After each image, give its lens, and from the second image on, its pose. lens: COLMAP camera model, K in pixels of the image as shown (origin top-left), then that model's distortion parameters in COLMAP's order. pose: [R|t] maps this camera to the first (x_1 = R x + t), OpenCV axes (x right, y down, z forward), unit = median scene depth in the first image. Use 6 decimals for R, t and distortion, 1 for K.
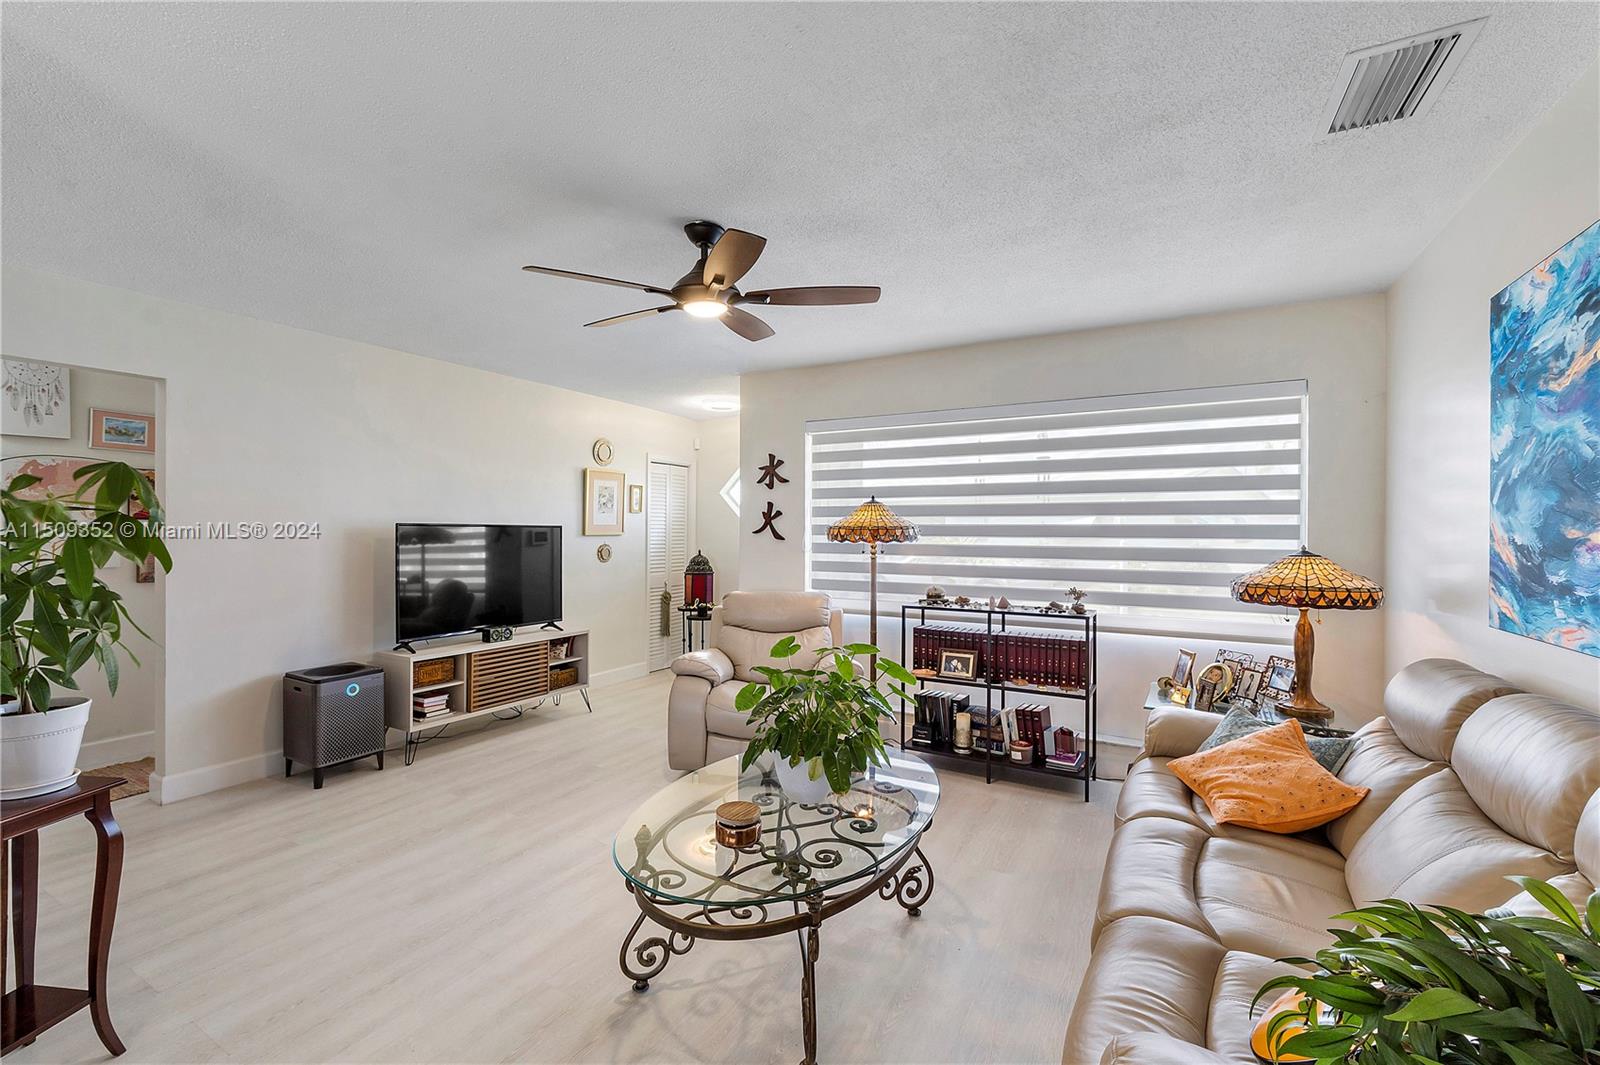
lens RADIAL K [[681.7, 0, 800.0], [0, 681.7, 532.5], [0, 0, 1]] dist [0.000044, 0.000017]
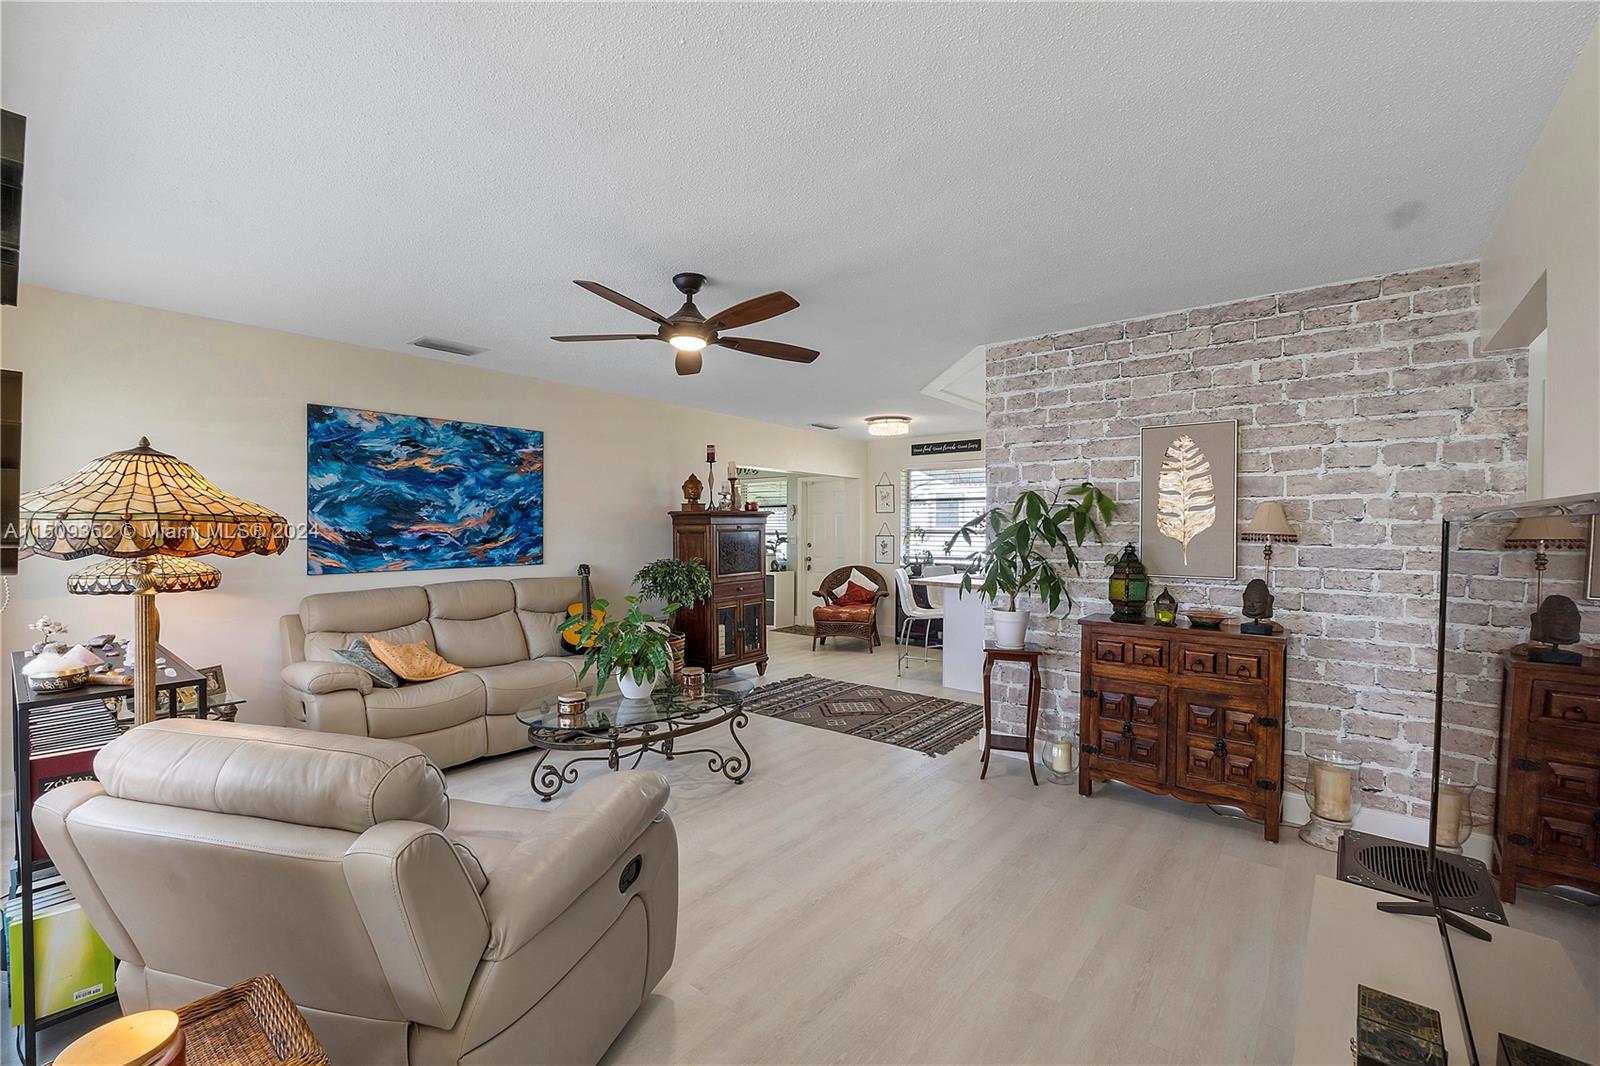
lens RADIAL K [[681.7, 0, 800.0], [0, 681.7, 533.0], [0, 0, 1]] dist [0.000044, 0.000017]
pose [[-0.985643, -0.007024, 0.168699, -0.529276], [-0.005007, 0.999911, 0.012377, -0.016210], [-0.168771, 0.011354, -0.985590, 2.106250]]
